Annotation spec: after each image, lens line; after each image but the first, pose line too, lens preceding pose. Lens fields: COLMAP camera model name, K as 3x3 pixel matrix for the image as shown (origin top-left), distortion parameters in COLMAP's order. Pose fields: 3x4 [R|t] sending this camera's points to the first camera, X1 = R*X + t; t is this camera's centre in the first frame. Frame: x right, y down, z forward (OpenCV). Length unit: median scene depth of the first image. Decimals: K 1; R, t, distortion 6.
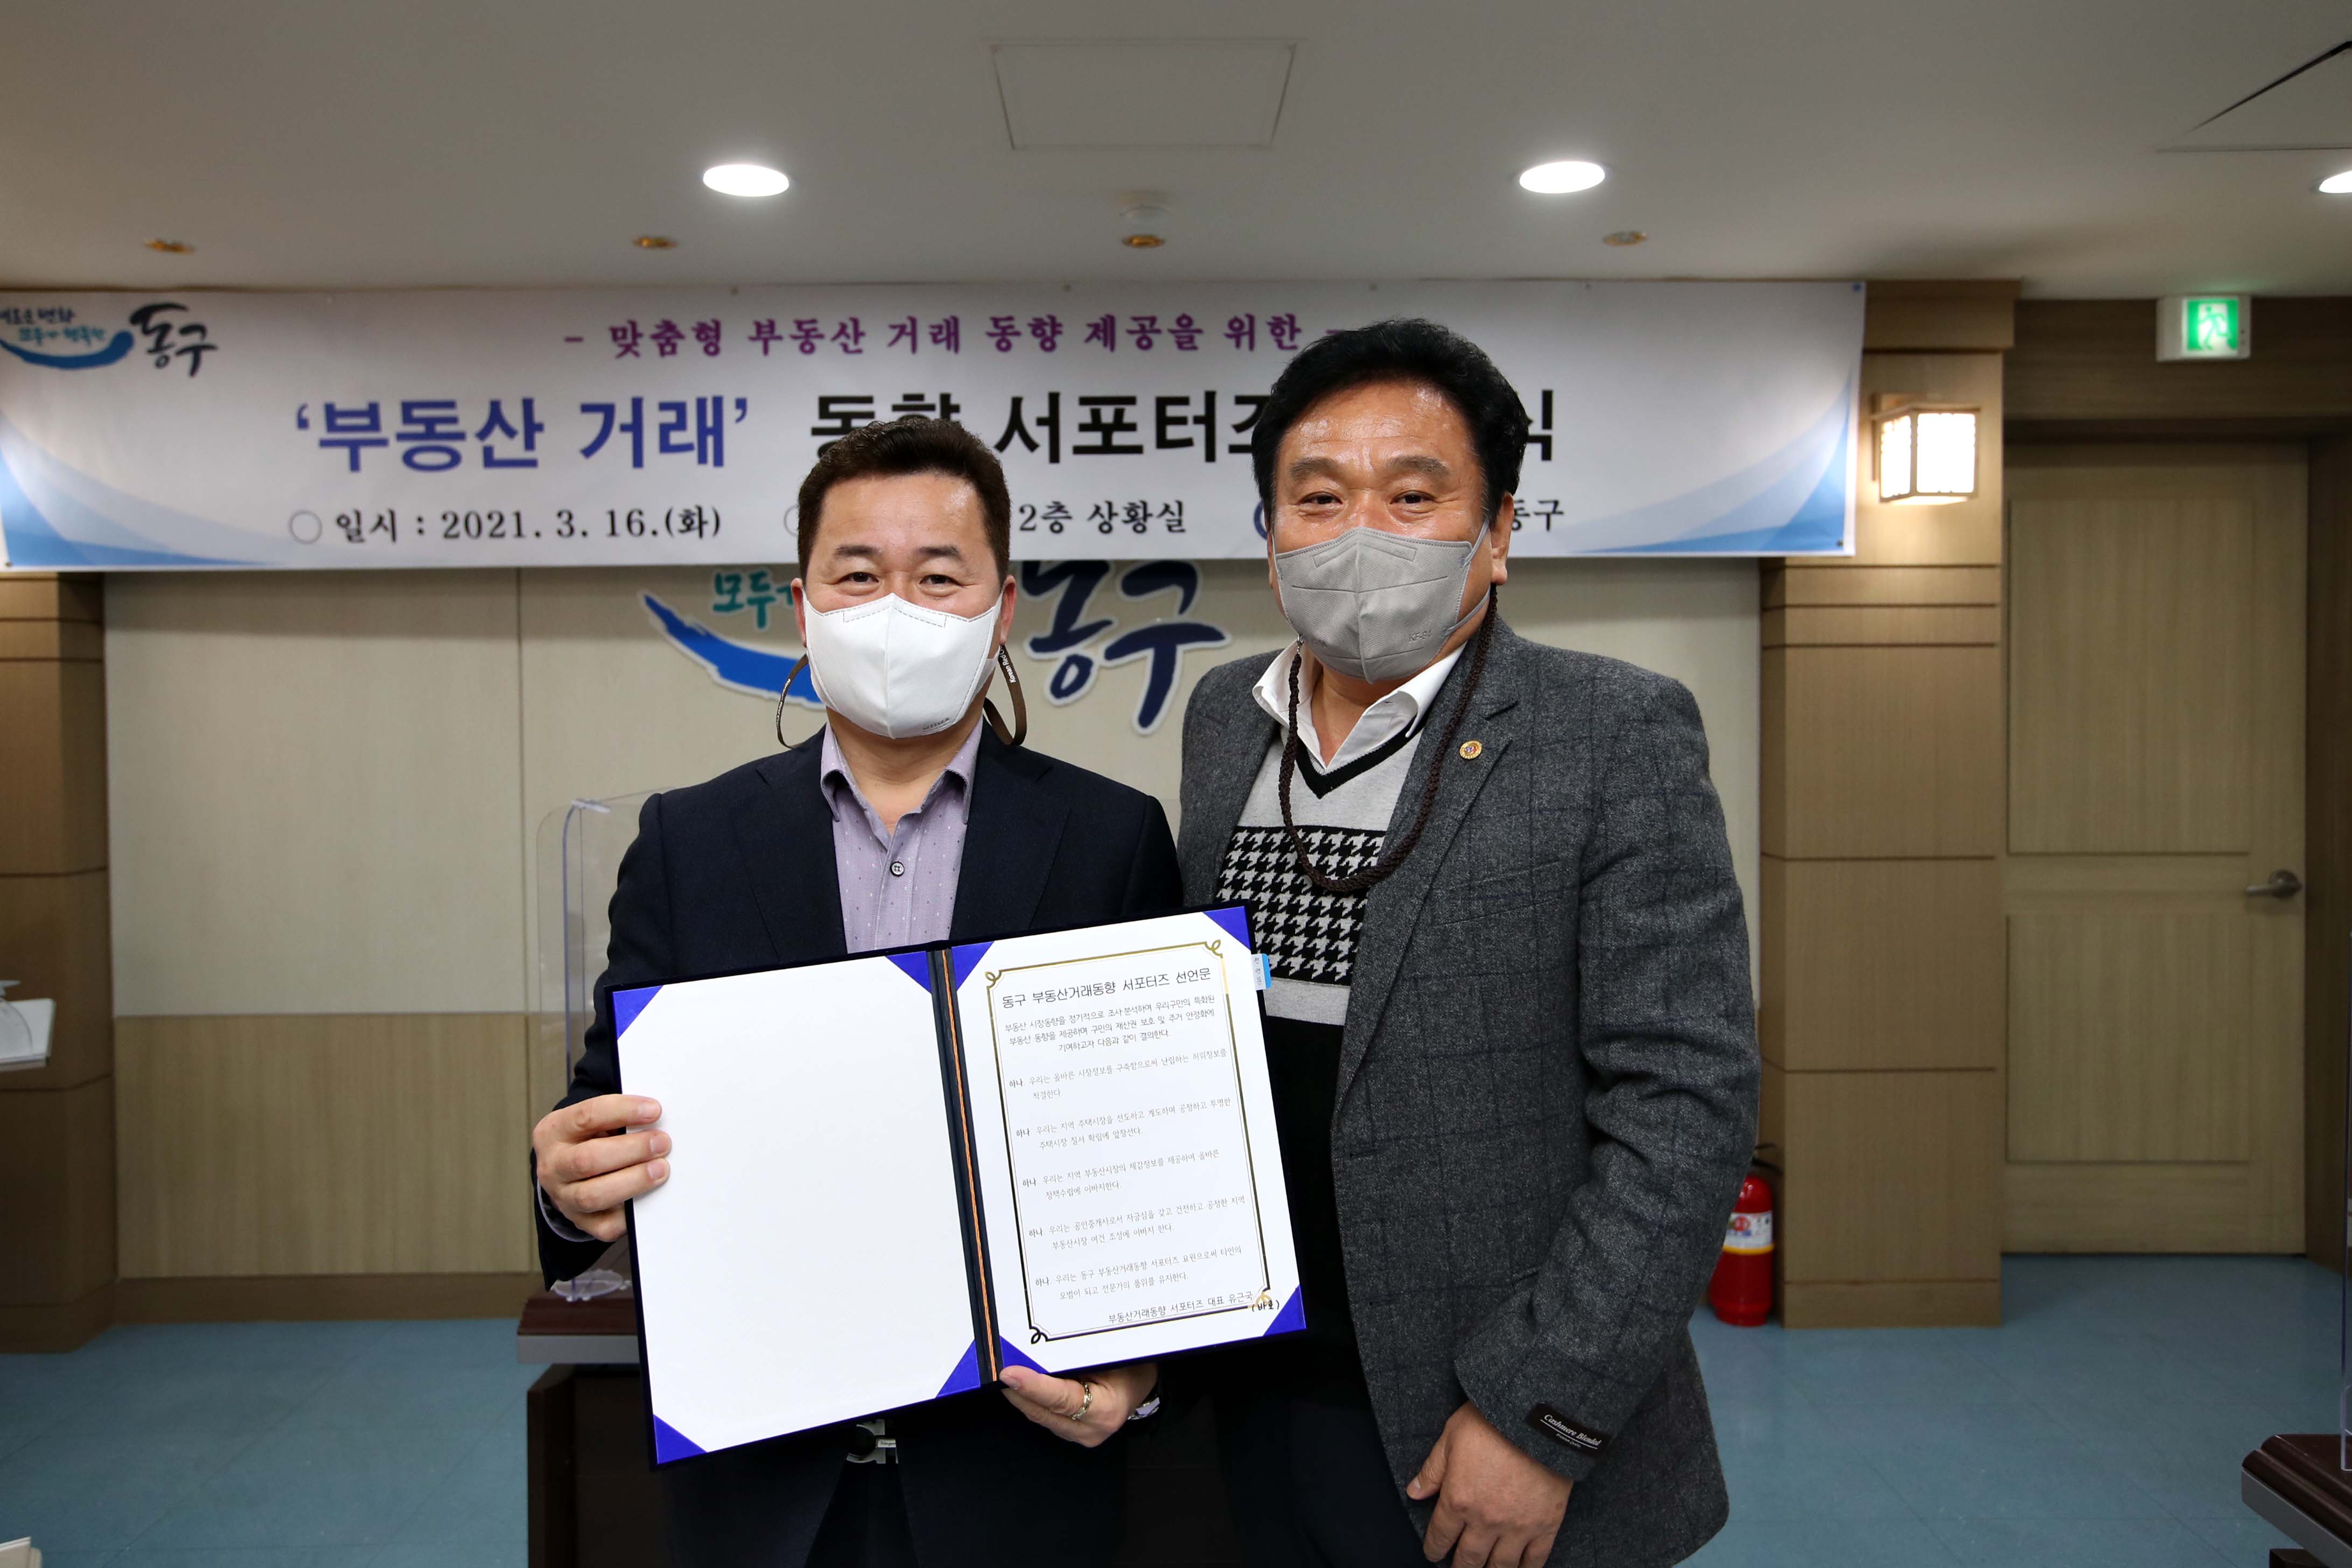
lens RADIAL K [[1728.6, 0, 1188.4], [0, 1728.6, 774.4], [0, 0, 1]] dist [-0.066026, 0.072275]
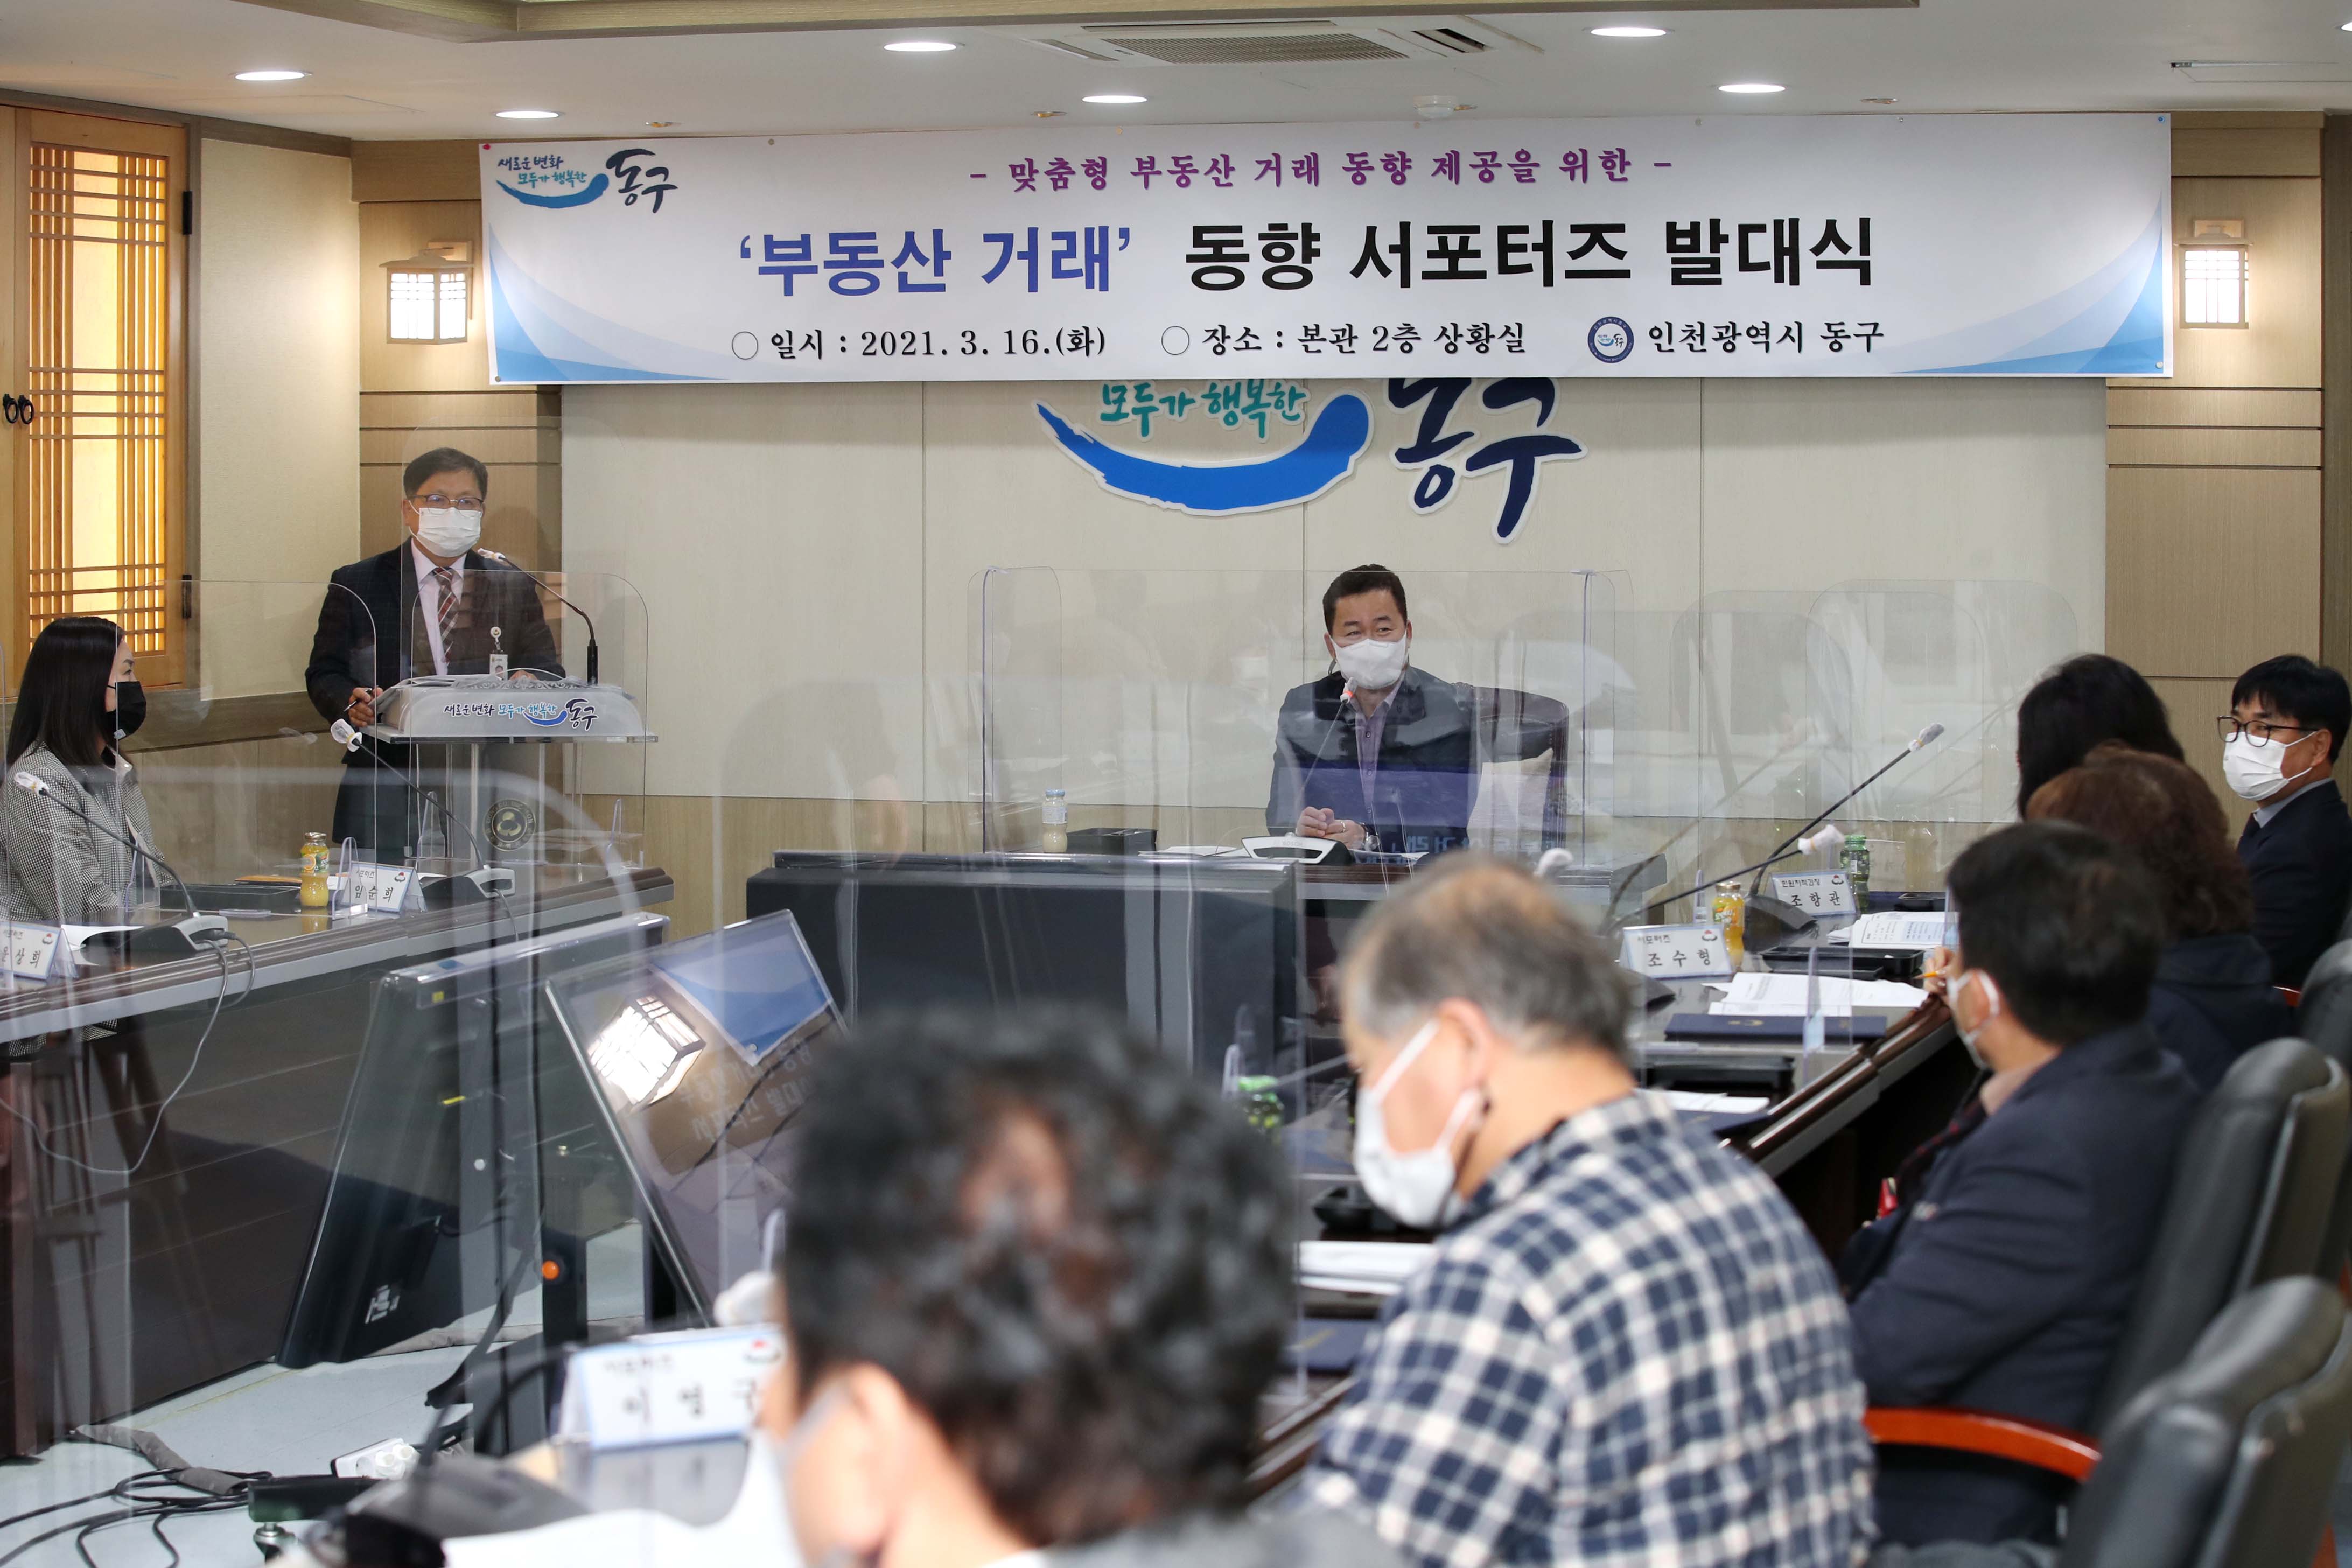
lens RADIAL K [[6210.9, 0, 1165.4], [0, 6210.9, 775.7], [0, 0, 1]] dist [-0.530416, 0.000000]
pose [[0.951752, 0.024417, -0.305896, 0.959544], [-0.023019, 0.999702, 0.008178, 0.093520], [0.306005, -0.000742, 0.952030, -2.689424]]
